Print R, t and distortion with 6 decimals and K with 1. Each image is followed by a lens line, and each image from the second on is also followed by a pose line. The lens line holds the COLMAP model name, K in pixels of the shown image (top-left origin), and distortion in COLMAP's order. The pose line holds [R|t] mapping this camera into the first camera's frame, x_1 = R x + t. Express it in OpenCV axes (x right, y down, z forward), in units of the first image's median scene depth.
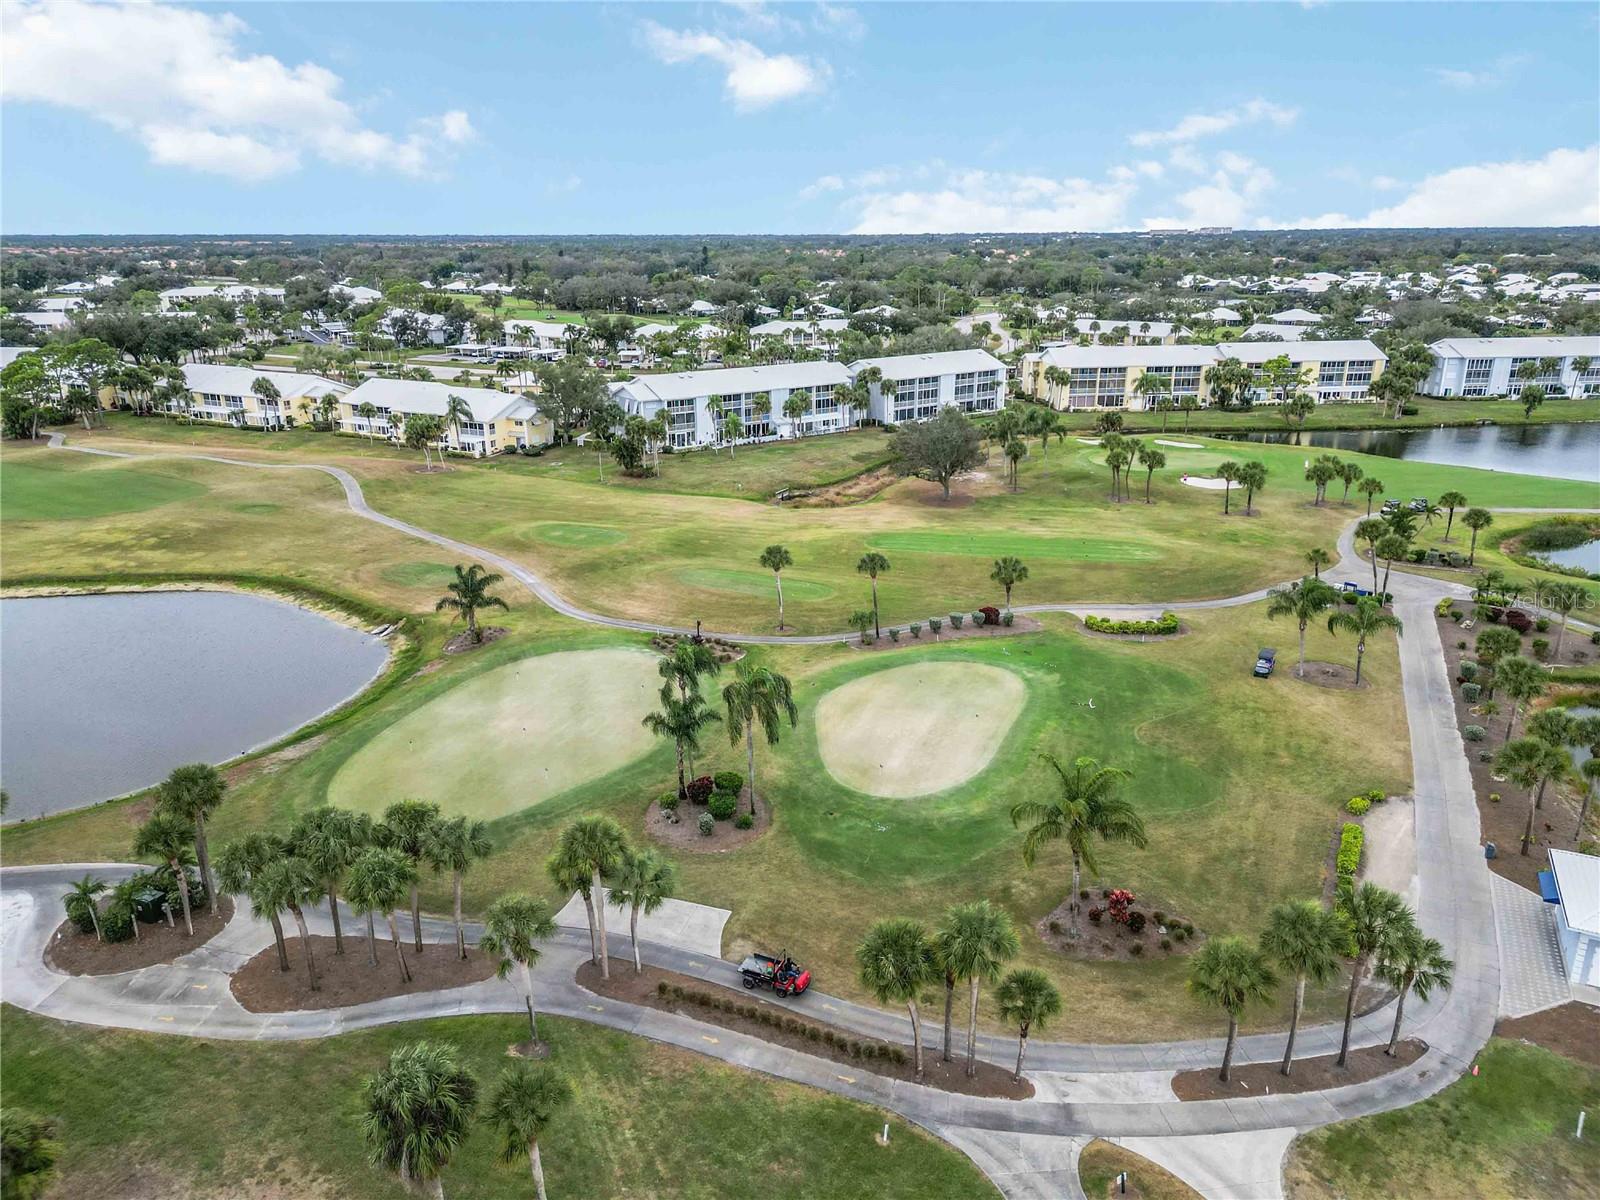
lens RADIAL K [[1120.7, 0, 800.0], [0, 1120.7, 600.0], [0, 0, 1]] dist [0.067318, -0.063518]
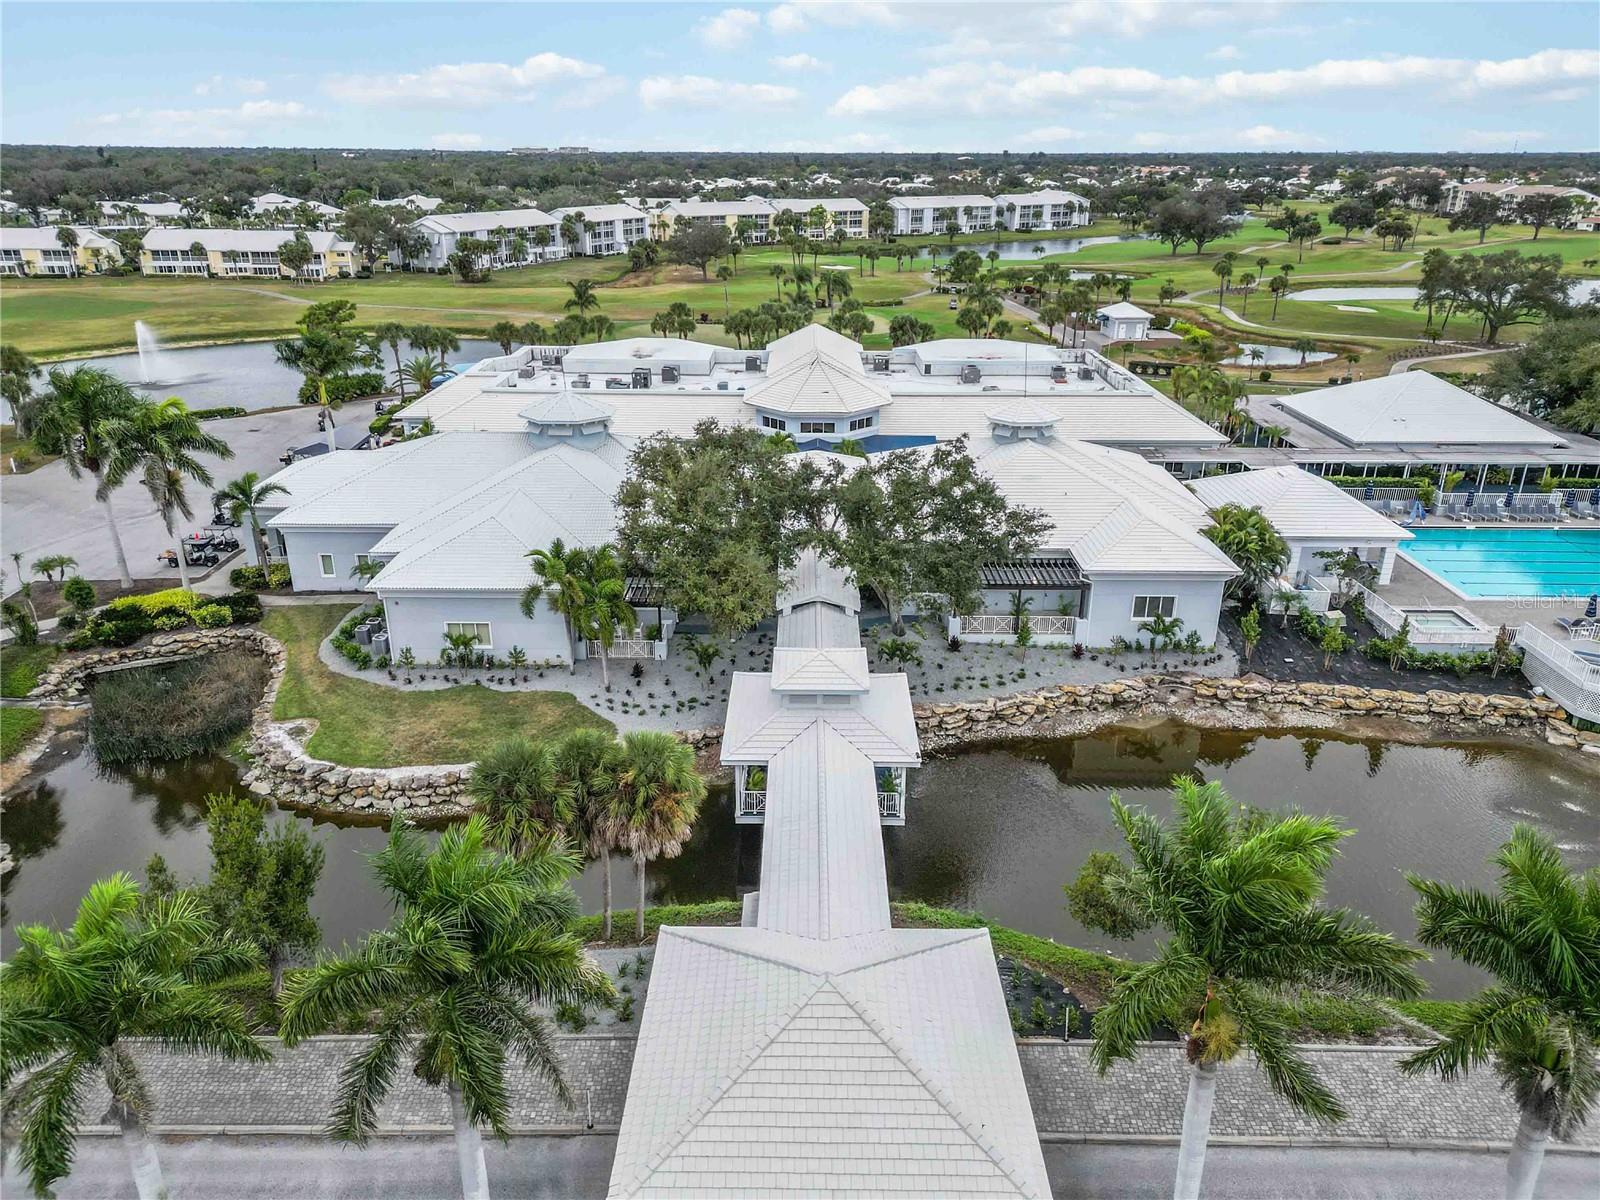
lens RADIAL K [[1120.7, 0, 800.0], [0, 1120.7, 600.0], [0, 0, 1]] dist [0.067318, -0.063518]
pose [[0.860244, -0.180527, 0.476855, -0.402236], [0.150560, 0.983458, 0.100707, 0.144679], [-0.487147, -0.014838, 0.873194, -0.308154]]
